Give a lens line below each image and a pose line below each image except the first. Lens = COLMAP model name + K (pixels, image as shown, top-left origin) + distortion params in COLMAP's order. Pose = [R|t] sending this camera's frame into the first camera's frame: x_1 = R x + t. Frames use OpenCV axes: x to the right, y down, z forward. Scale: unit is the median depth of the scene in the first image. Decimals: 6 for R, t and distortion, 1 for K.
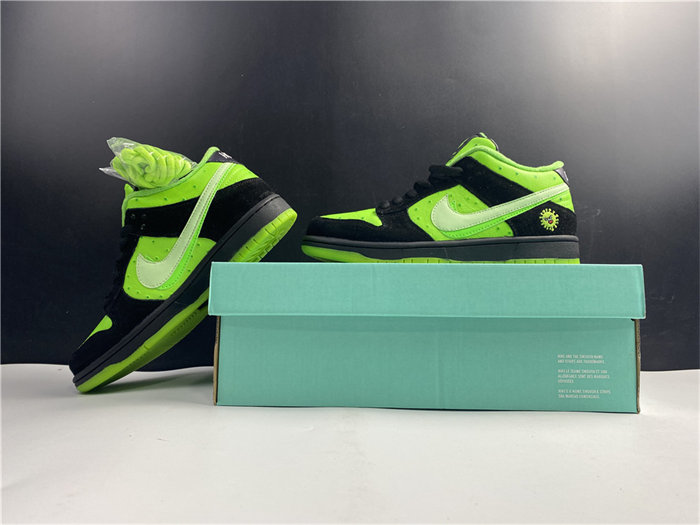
lens RADIAL K [[528.3, 0, 350.2], [0, 528.3, 263.0], [0, 0, 1]] dist [0.008357, 0.002441]
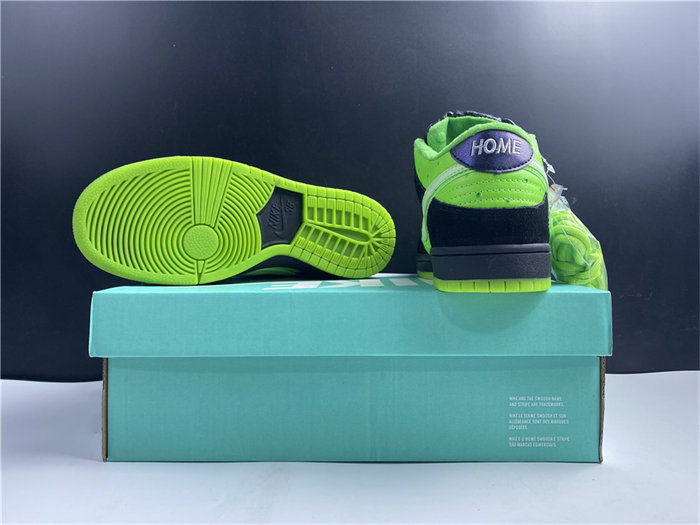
lens RADIAL K [[528.3, 0, 349.3], [0, 528.3, 263.9], [0, 0, 1]] dist [0.008357, 0.002441]
pose [[0.999789, -0.006714, 0.019402, 0.119666], [0.005201, 0.997018, 0.076995, -0.107694], [-0.019861, -0.076878, 0.996843, 0.172389]]
